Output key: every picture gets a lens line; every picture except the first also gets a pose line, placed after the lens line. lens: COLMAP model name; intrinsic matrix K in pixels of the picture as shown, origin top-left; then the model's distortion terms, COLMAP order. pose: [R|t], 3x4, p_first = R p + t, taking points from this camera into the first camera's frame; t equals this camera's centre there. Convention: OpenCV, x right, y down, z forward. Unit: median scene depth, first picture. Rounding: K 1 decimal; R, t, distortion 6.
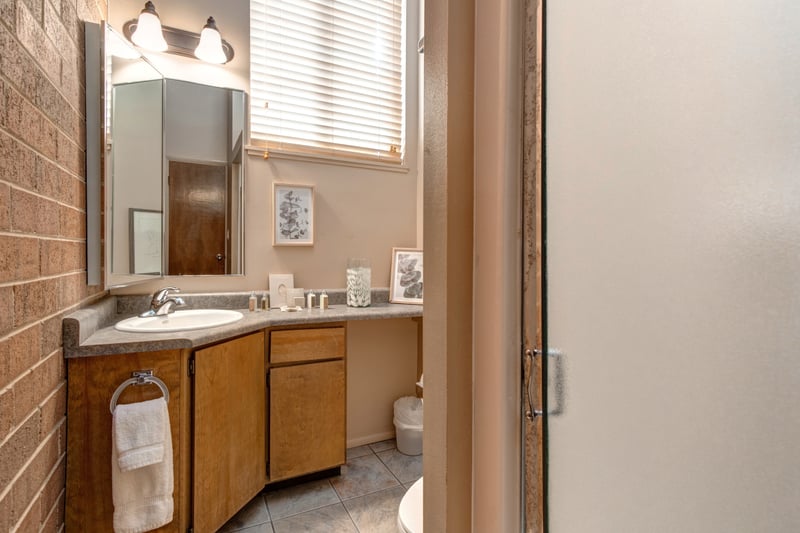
lens RADIAL K [[471.7, 0, 398.3], [0, 471.7, 246.3], [0, 0, 1]] dist [0.005771, 0.000681]
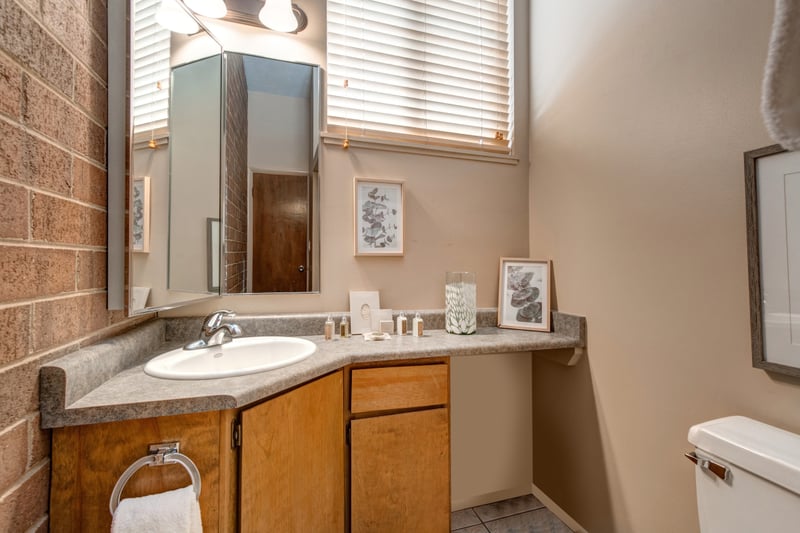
lens RADIAL K [[364.8, 0, 403.3], [0, 364.8, 252.0], [0, 0, 1]] dist [0.003712, 0.000747]
pose [[0.992134, -0.006276, -0.125023, -0.107205], [0.004130, 0.999840, -0.017418, 0.003339], [0.125113, 0.016765, 0.992001, 0.402433]]
